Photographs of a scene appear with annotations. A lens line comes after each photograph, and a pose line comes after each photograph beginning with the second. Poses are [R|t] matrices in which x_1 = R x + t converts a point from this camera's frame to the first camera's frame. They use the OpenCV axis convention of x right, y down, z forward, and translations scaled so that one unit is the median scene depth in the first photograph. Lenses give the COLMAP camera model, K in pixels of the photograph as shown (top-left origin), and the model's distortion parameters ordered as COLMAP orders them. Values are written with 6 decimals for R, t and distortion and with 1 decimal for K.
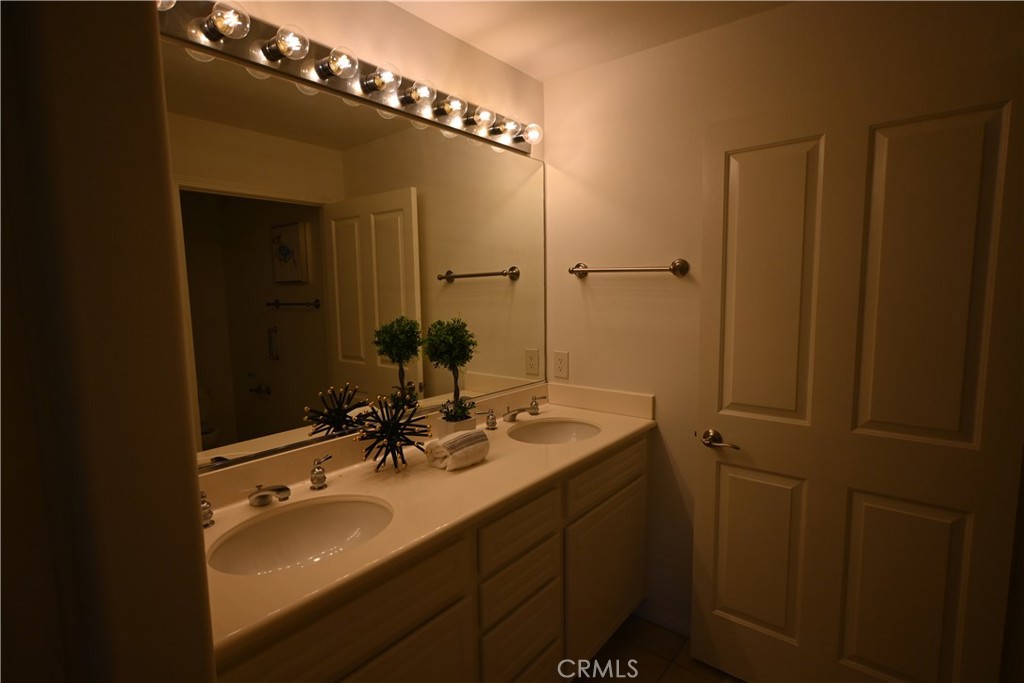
lens RADIAL K [[503.1, 0, 511.0], [0, 503.1, 343.5], [0, 0, 1]] dist [-0.003839, 0.001159]
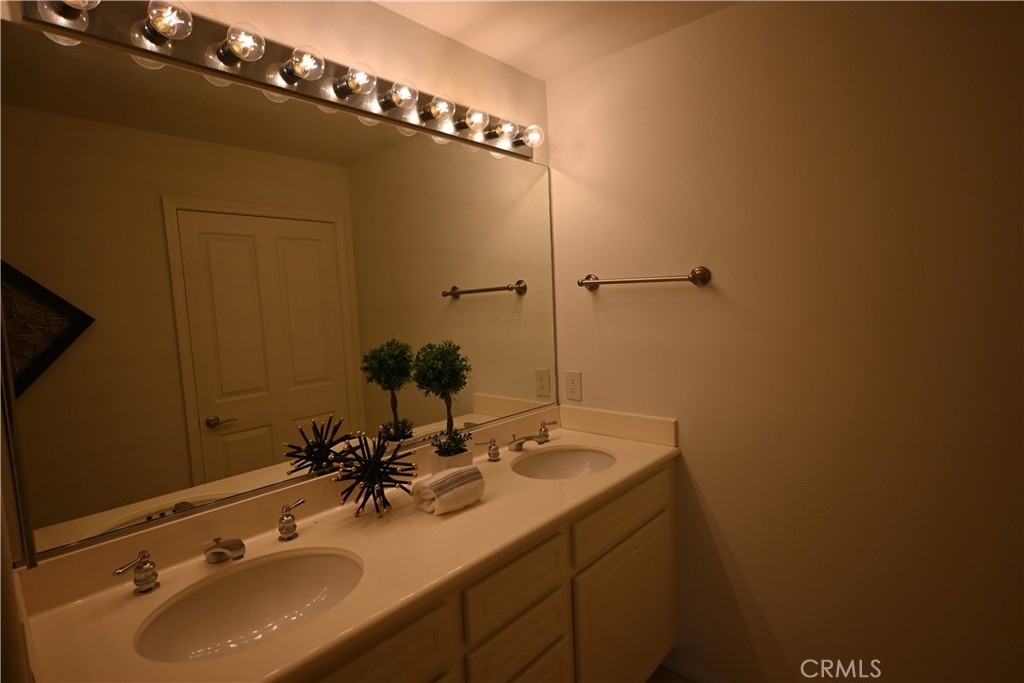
lens RADIAL K [[503.1, 0, 511.0], [0, 503.1, 343.5], [0, 0, 1]] dist [-0.003839, 0.001159]
pose [[0.997882, -0.024445, -0.060286, 0.059344], [0.023102, 0.999472, -0.022869, -0.022088], [0.060814, 0.021428, 0.997919, 0.108340]]
